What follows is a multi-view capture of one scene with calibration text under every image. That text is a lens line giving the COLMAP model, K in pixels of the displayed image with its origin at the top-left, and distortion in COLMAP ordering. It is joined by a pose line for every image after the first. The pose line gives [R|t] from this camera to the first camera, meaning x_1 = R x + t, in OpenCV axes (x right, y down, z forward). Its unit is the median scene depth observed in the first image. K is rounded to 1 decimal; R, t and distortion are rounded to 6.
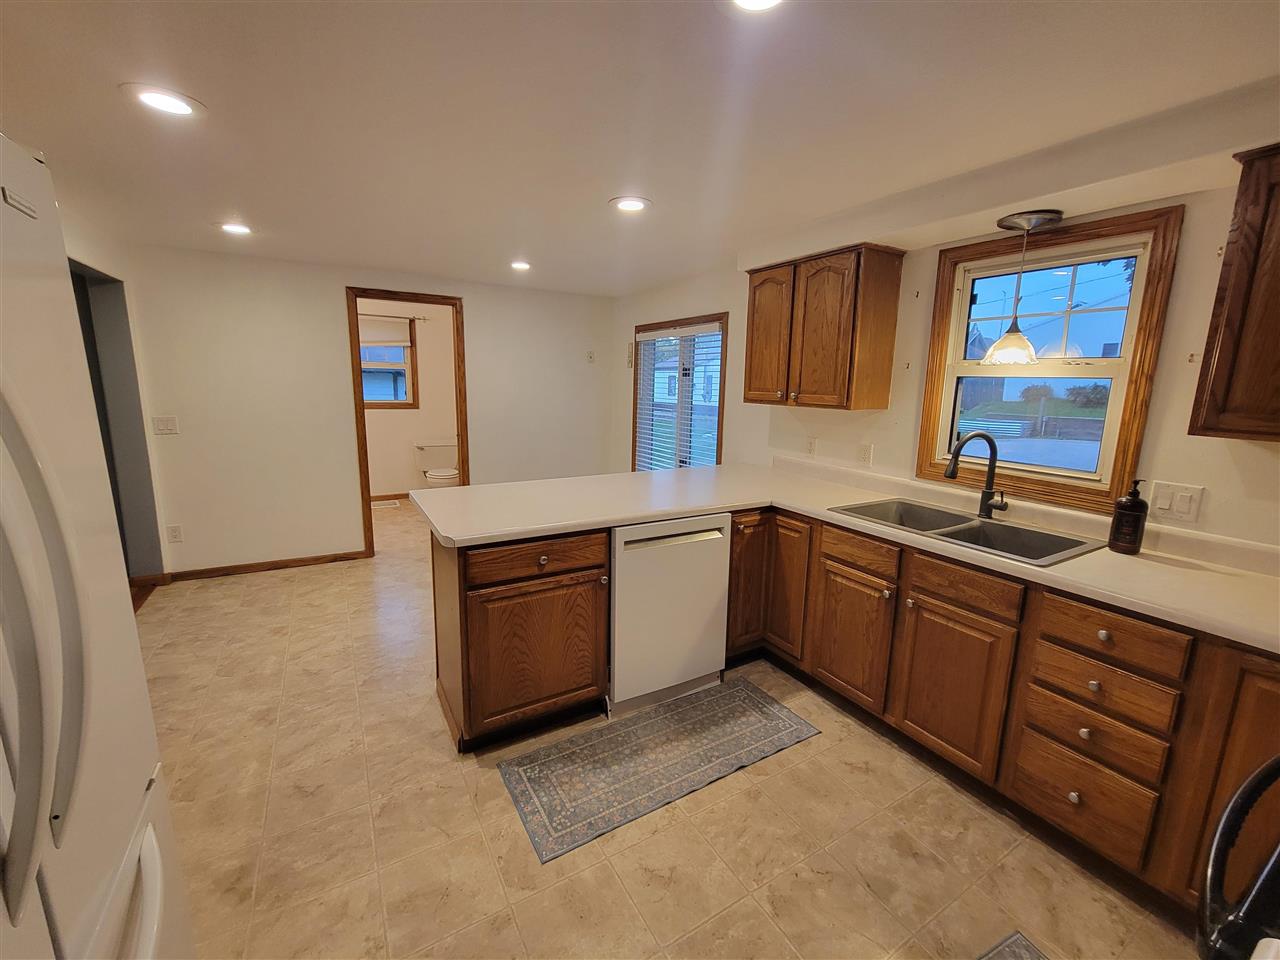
lens RADIAL K [[522.3, 0, 637.8], [0, 522.3, 478.2], [0, 0, 1]] dist [0.002303, -0.001303]
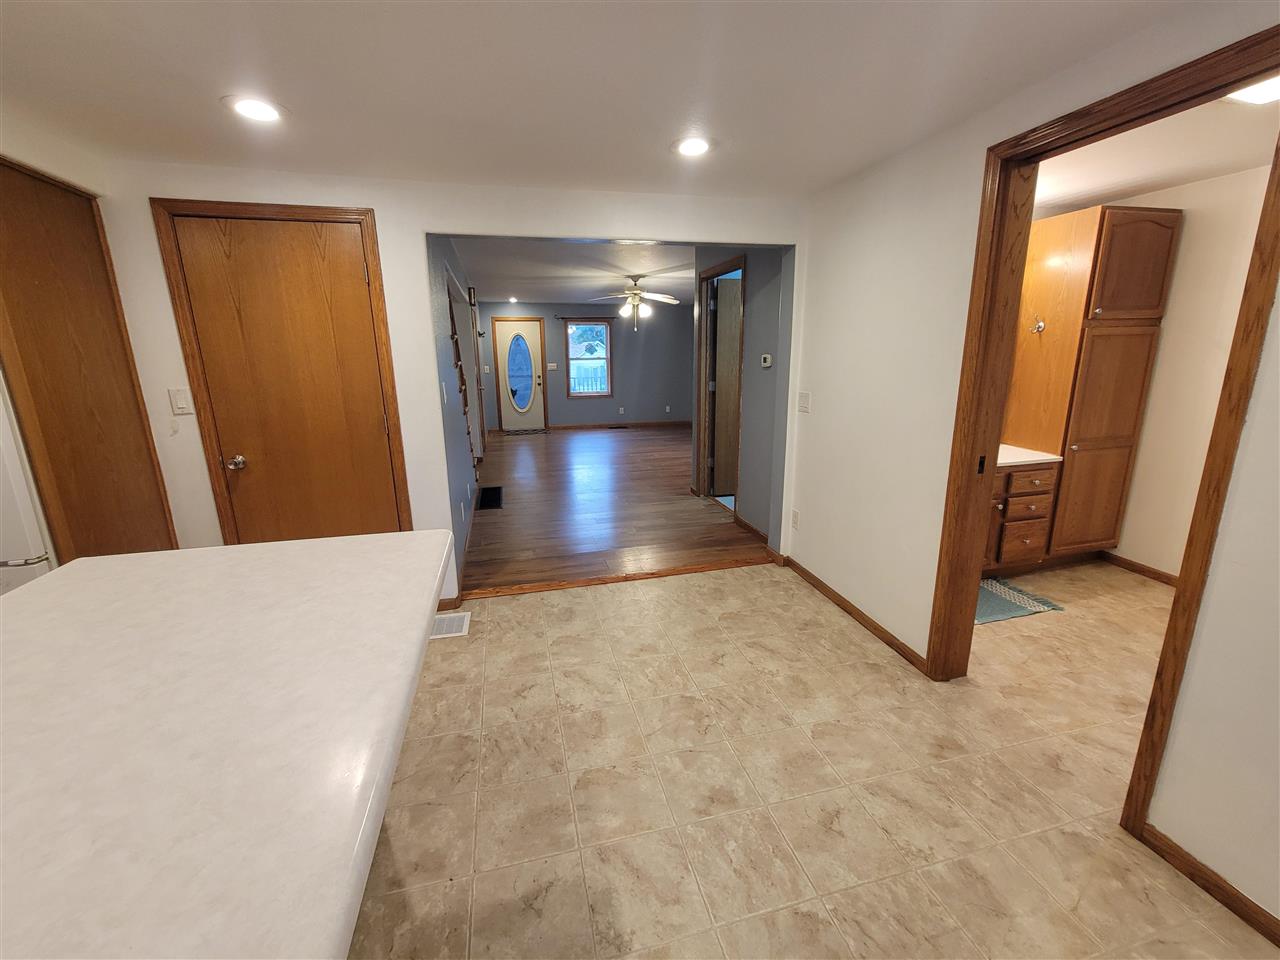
lens RADIAL K [[522.3, 0, 639.3], [0, 522.3, 469.7], [0, 0, 1]] dist [0.002303, -0.001303]
pose [[-0.281736, 0.201842, -0.938022, 0.046397], [-0.169503, 0.951777, 0.255712, -0.192743], [0.944401, 0.231041, -0.233938, 1.091110]]
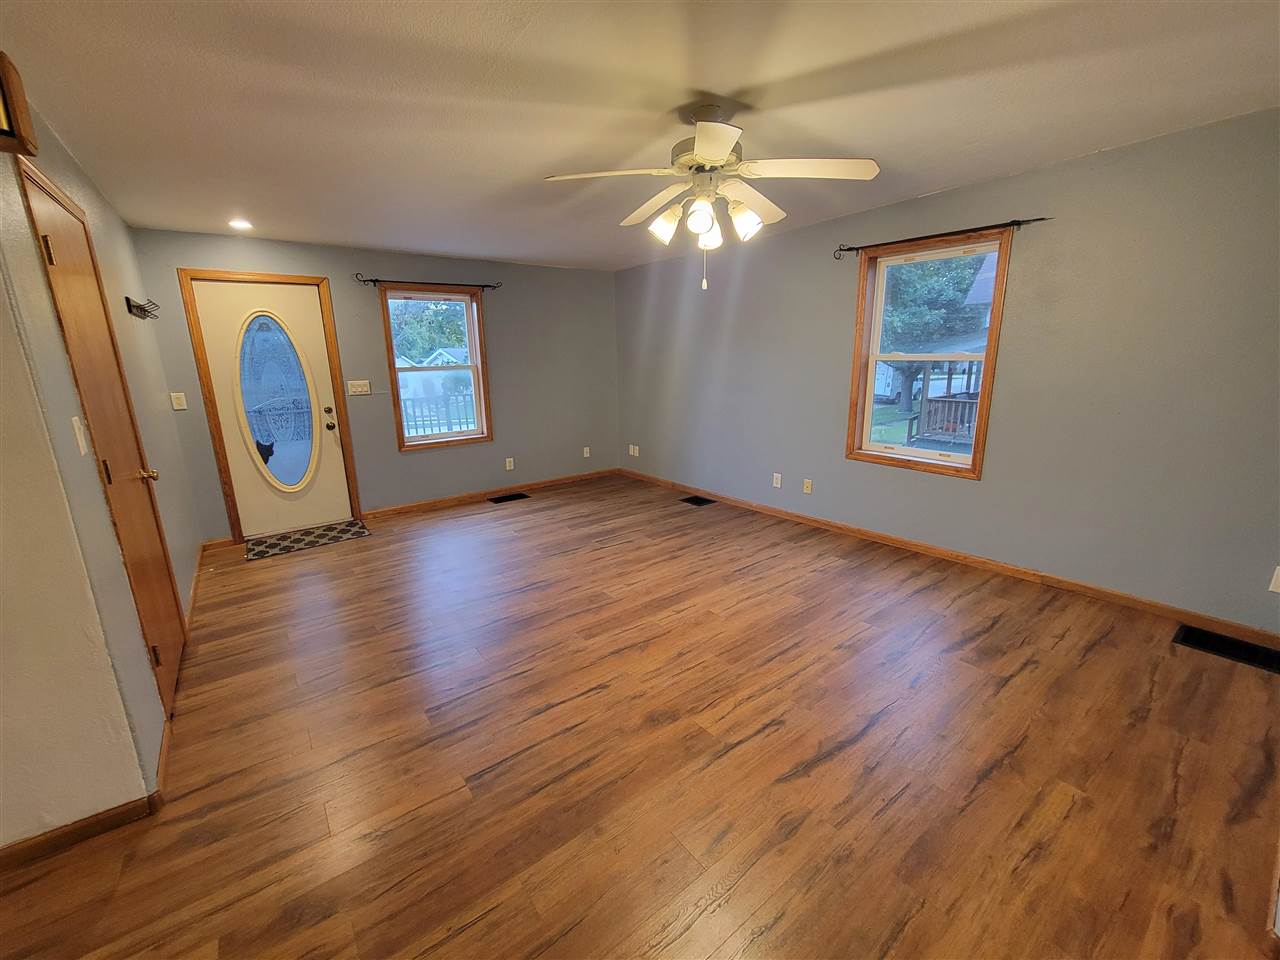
lens RADIAL K [[522.3, 0, 640.1], [0, 522.3, 471.4], [0, 0, 1]] dist [0.002303, -0.001303]
pose [[0.117277, 0.213998, -0.969769, -1.353957], [-0.162397, 0.967495, 0.193857, -0.070559], [0.979731, 0.134753, 0.148218, 0.287763]]
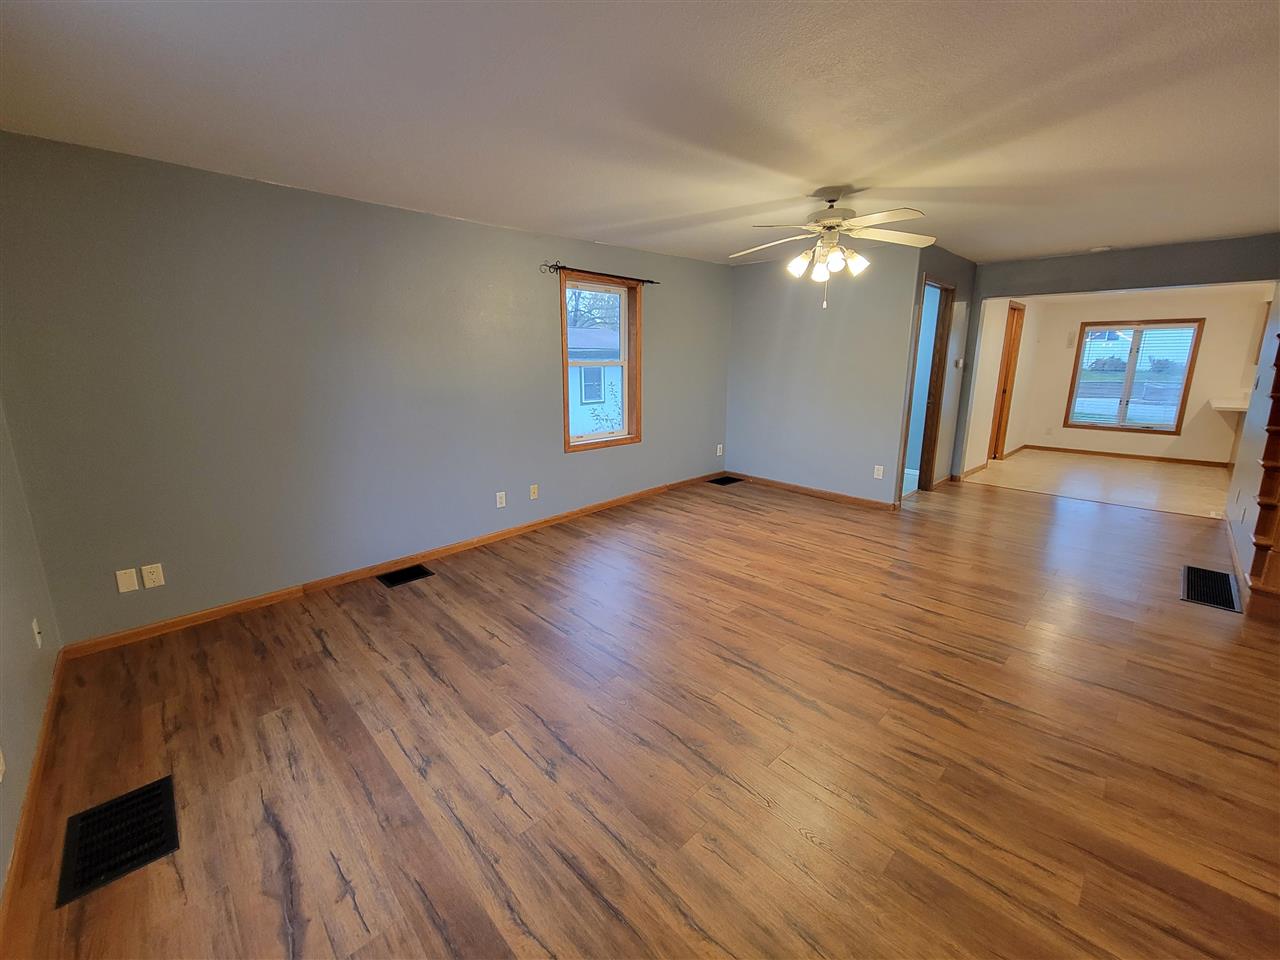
lens RADIAL K [[522.3, 0, 631.1], [0, 522.3, 470.2], [0, 0, 1]] dist [0.002303, -0.001303]
pose [[0.974925, -0.060020, 0.214286, -2.672192], [0.055415, 0.998086, 0.027440, 0.081805], [-0.215523, -0.014877, 0.976385, -0.472383]]
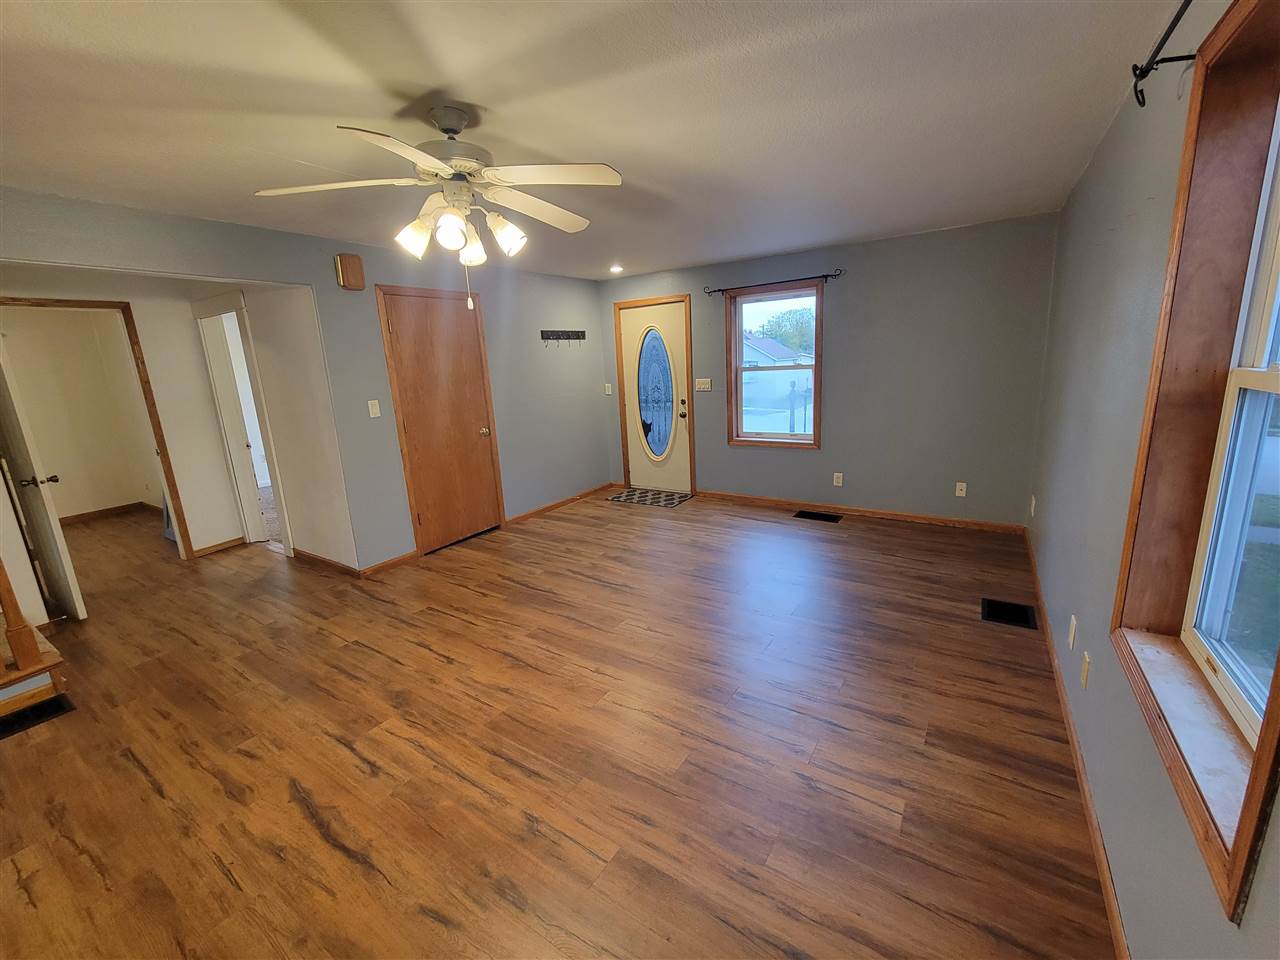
lens RADIAL K [[522.3, 0, 636.4], [0, 522.3, 470.5], [0, 0, 1]] dist [0.002303, -0.001303]
pose [[-0.896098, 0.126982, -0.425304, -1.954874], [-0.041391, 0.930121, 0.364912, -0.240316], [0.441922, 0.344601, -0.828224, 1.118128]]
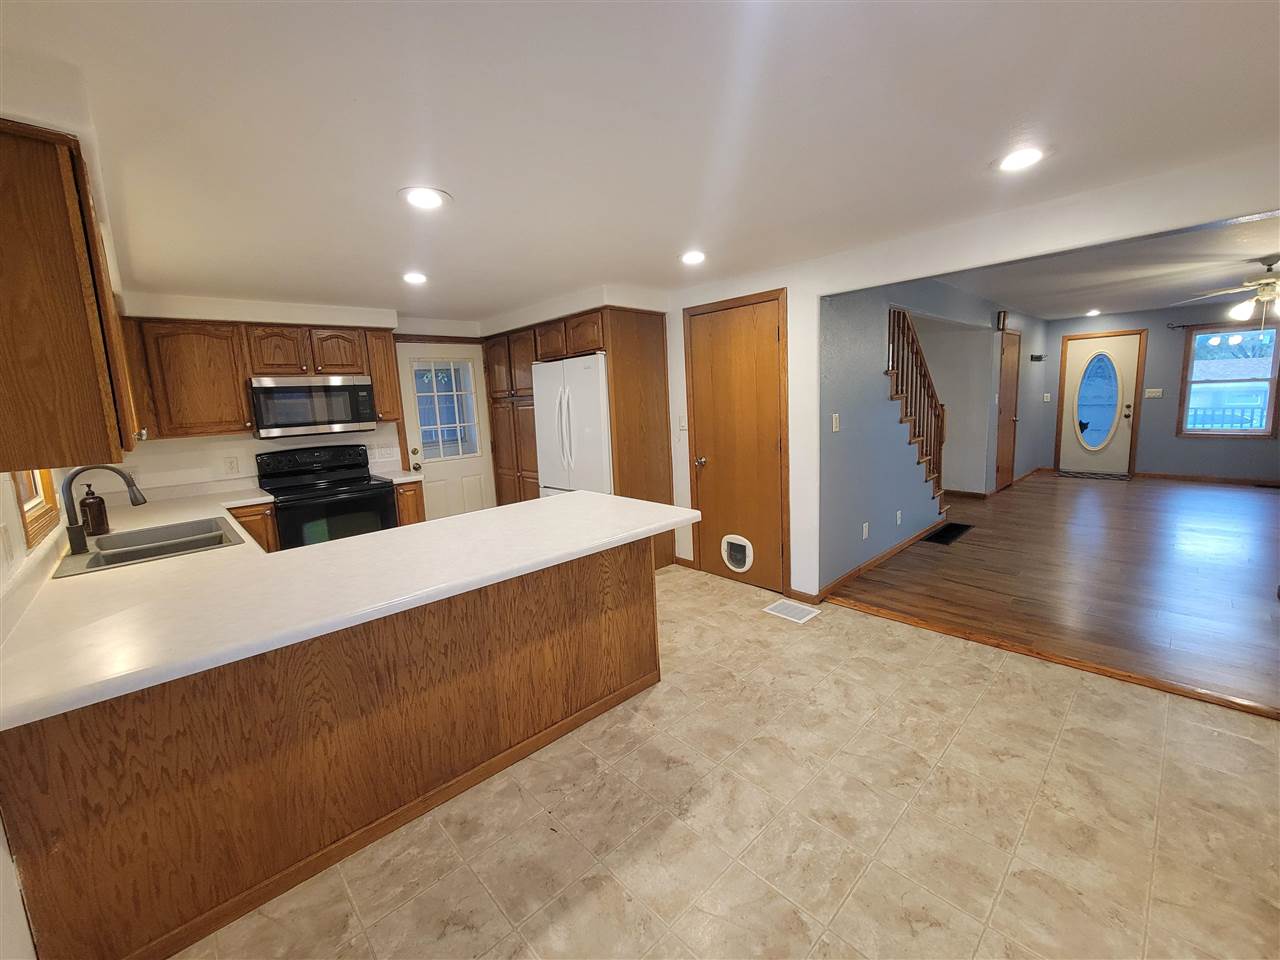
lens RADIAL K [[522.3, 0, 638.0], [0, 522.3, 469.6], [0, 0, 1]] dist [0.002303, -0.001303]
pose [[-0.974812, 0.061018, -0.214517, -0.110966], [-0.008888, 0.950454, 0.310739, -0.272931], [0.222849, 0.304818, -0.925972, 1.479093]]
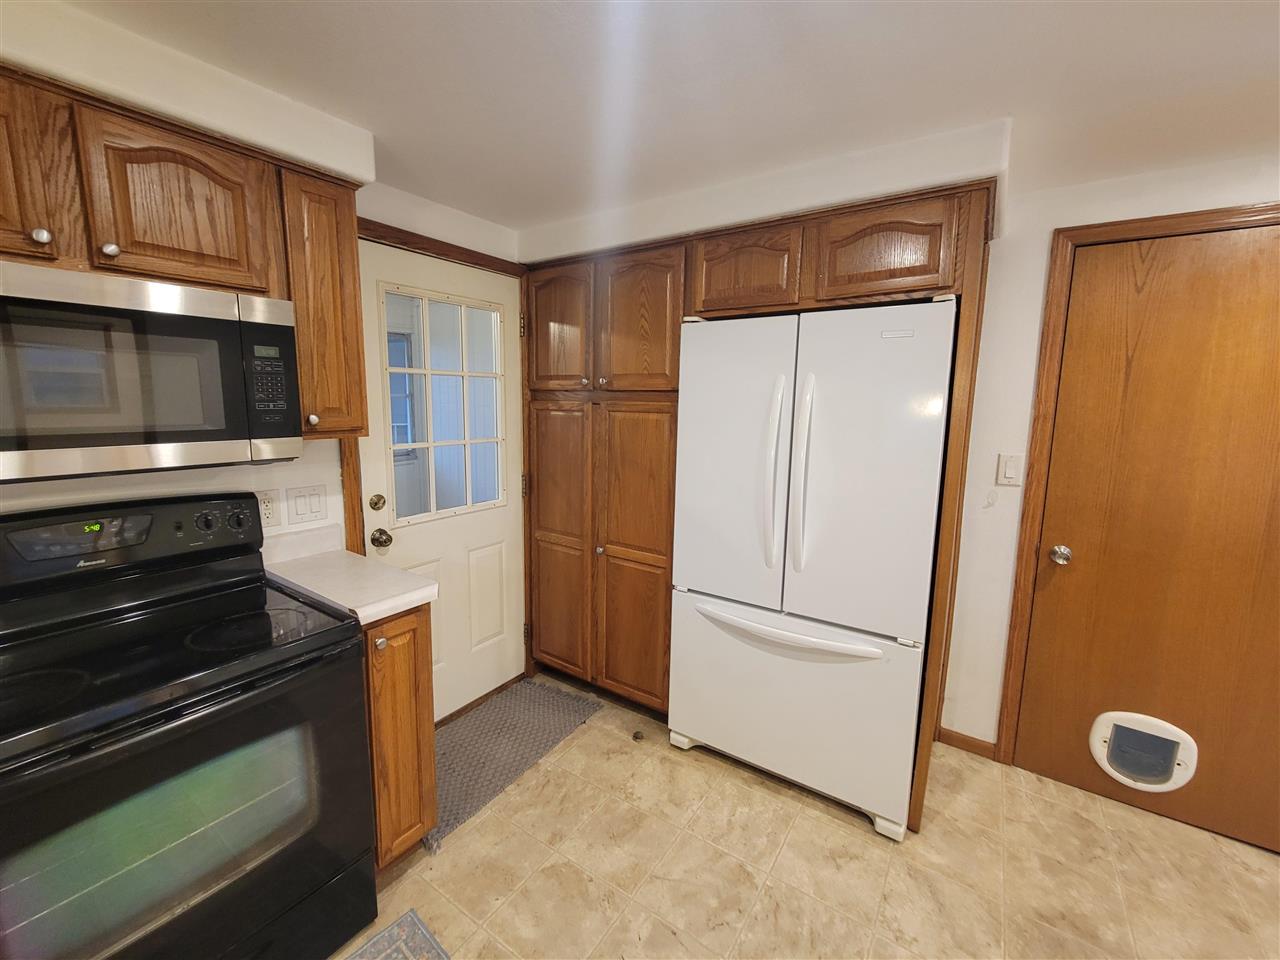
lens RADIAL K [[522.3, 0, 639.9], [0, 522.3, 465.5], [0, 0, 1]] dist [0.002303, -0.001303]
pose [[-0.901175, 0.022745, -0.432859, 0.175788], [-0.113751, 0.951213, 0.286801, -0.111694], [0.418264, 0.307696, -0.854622, 0.592771]]
